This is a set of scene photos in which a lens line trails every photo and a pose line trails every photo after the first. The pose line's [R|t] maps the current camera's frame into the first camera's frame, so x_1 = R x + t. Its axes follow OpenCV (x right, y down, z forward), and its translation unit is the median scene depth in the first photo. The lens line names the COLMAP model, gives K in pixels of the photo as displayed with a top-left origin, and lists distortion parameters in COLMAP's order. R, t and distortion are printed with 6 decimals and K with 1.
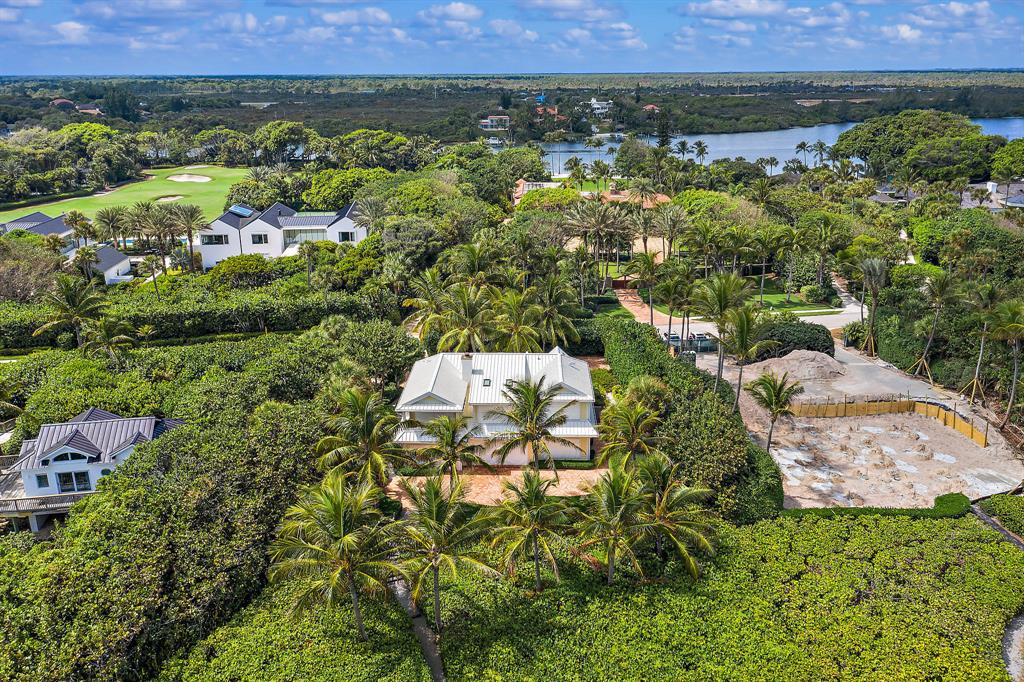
lens RADIAL K [[819.3, 0, 513.8], [0, 819.3, 341.0], [0, 0, 1]] dist [-0.002008, 0.003039]
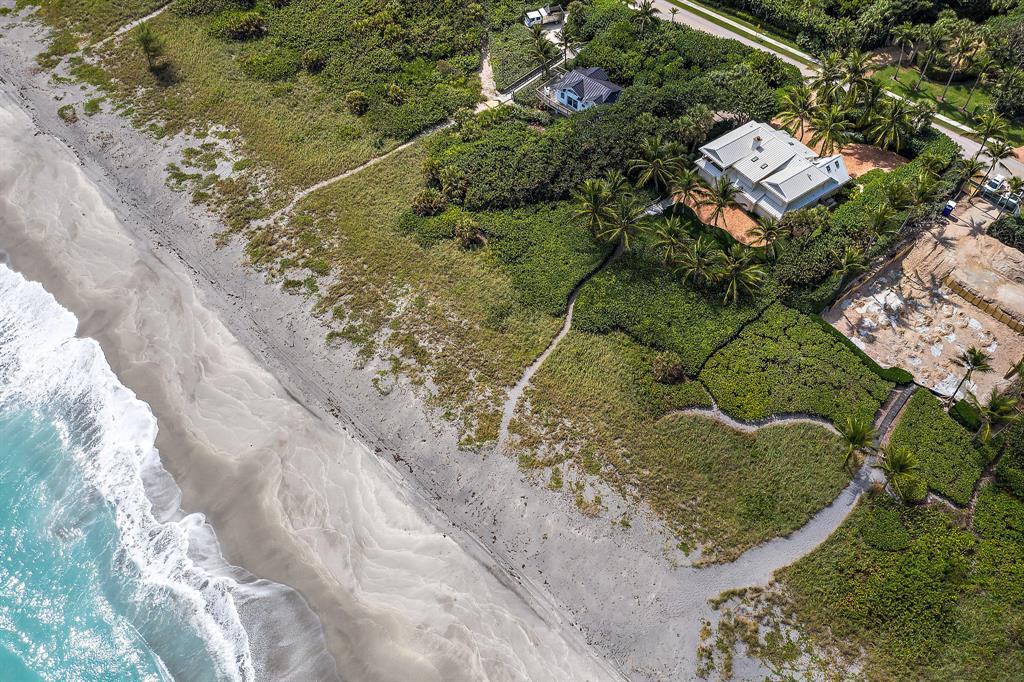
lens RADIAL K [[819.3, 0, 513.8], [0, 819.3, 341.0], [0, 0, 1]] dist [-0.002008, 0.003039]
pose [[0.595185, 0.645058, -0.479223, 0.394495], [-0.244556, 0.713466, 0.656627, -0.365746], [0.765472, -0.273617, 0.582397, -0.273397]]
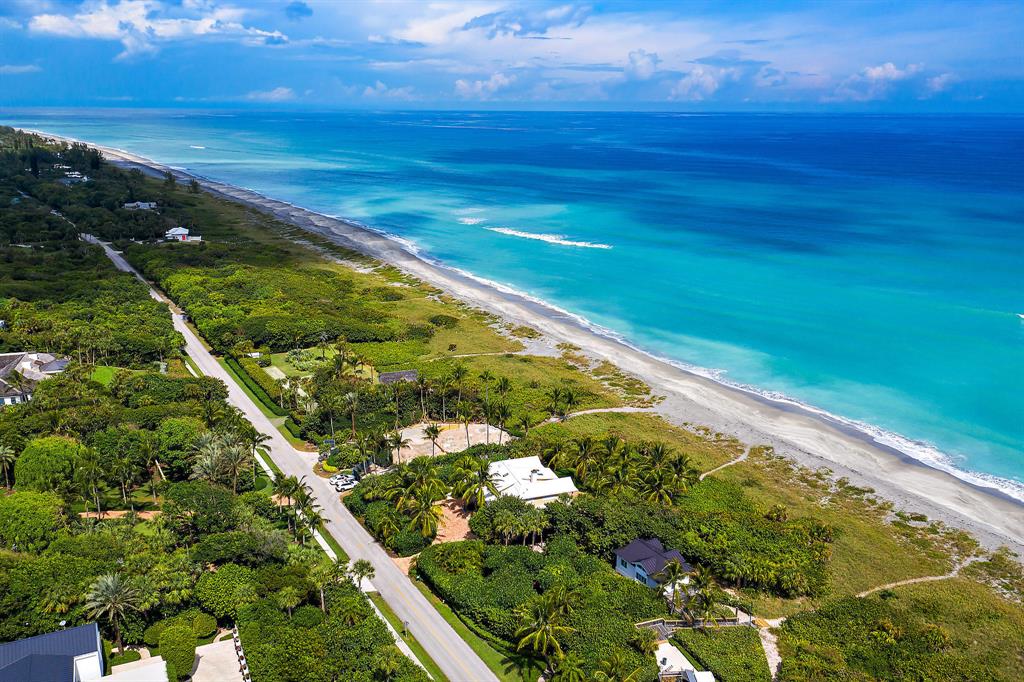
lens RADIAL K [[819.3, 0, 513.8], [0, 819.3, 341.0], [0, 0, 1]] dist [-0.002008, 0.003039]
pose [[-0.357019, -0.250251, 0.899951, -0.980769], [0.294302, 0.884241, 0.362635, -0.562620], [-0.886523, 0.394325, -0.242042, 0.758142]]
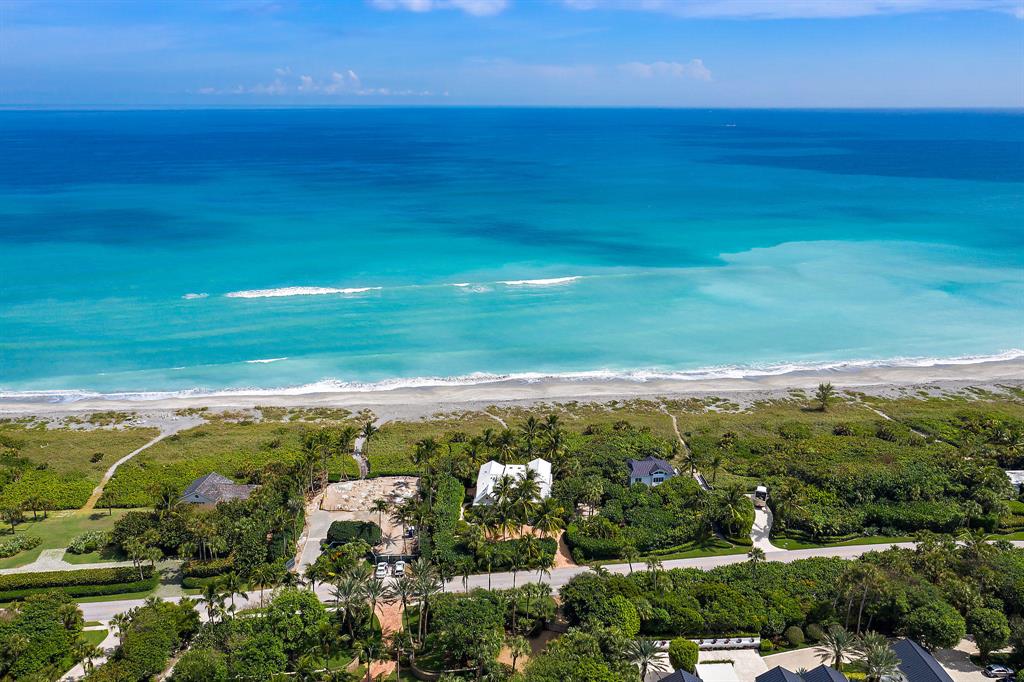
lens RADIAL K [[824.8, 0, 512.7], [0, 824.8, 339.6], [0, 0, 1]] dist [-0.002681, -0.002628]
pose [[-0.999076, -0.008403, 0.042141, -0.061829], [0.016904, 0.824775, 0.565208, -0.955681], [-0.039506, 0.565398, -0.823871, 1.563857]]
